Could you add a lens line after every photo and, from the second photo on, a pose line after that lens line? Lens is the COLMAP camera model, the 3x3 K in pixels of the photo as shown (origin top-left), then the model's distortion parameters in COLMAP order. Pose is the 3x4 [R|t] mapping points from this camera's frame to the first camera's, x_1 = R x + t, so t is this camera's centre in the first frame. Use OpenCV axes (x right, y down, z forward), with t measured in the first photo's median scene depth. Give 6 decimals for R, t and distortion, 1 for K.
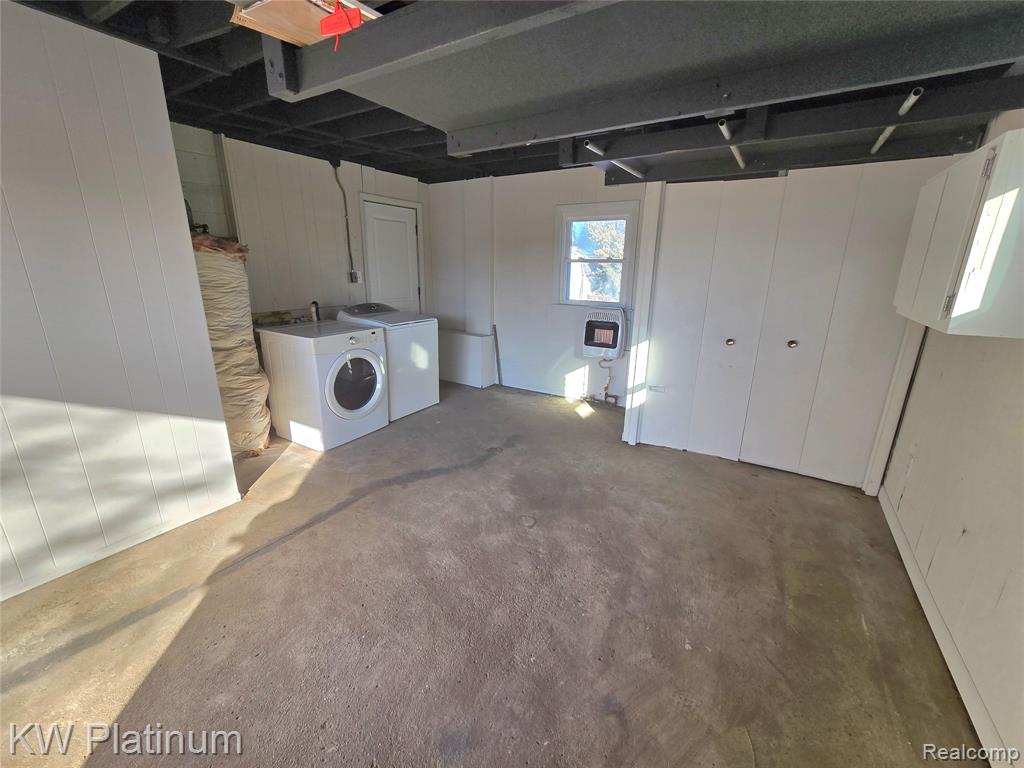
lens RADIAL K [[419.1, 0, 513.9], [0, 419.1, 383.1], [0, 0, 1]] dist [-0.002676, -0.000451]
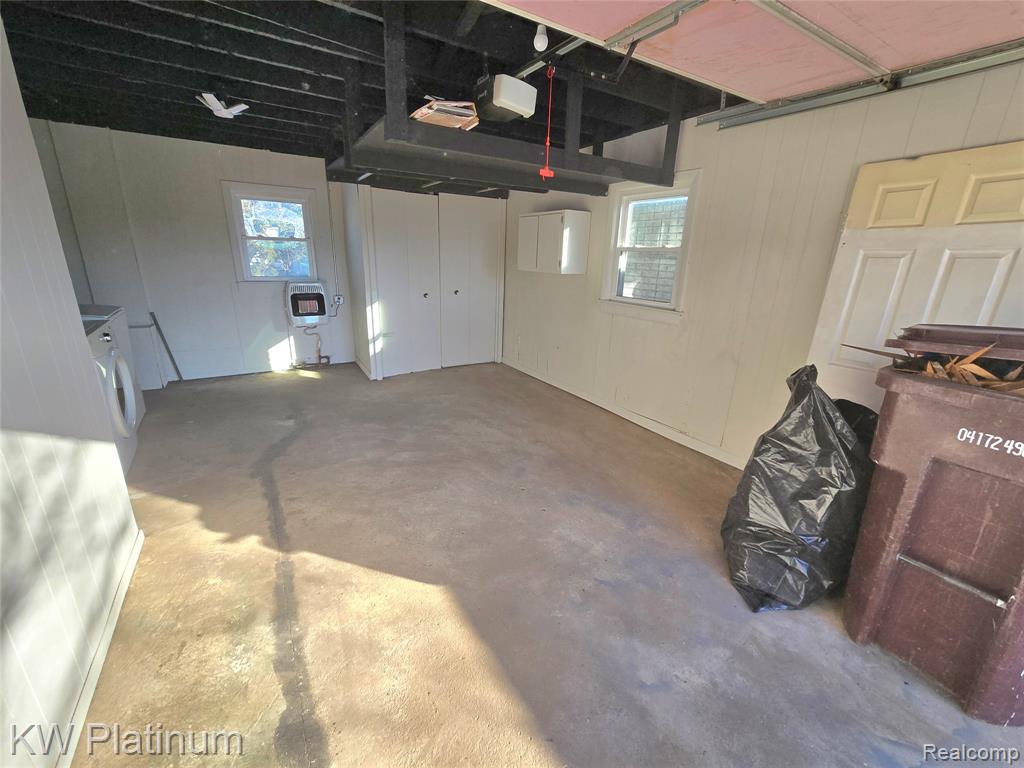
lens RADIAL K [[419.1, 0, 513.9], [0, 419.1, 383.1], [0, 0, 1]] dist [-0.002676, -0.000451]
pose [[0.443337, -0.266514, 0.855817, -0.798566], [0.218088, 0.958155, 0.185408, -0.000662], [-0.869419, 0.104446, 0.482909, -0.034509]]
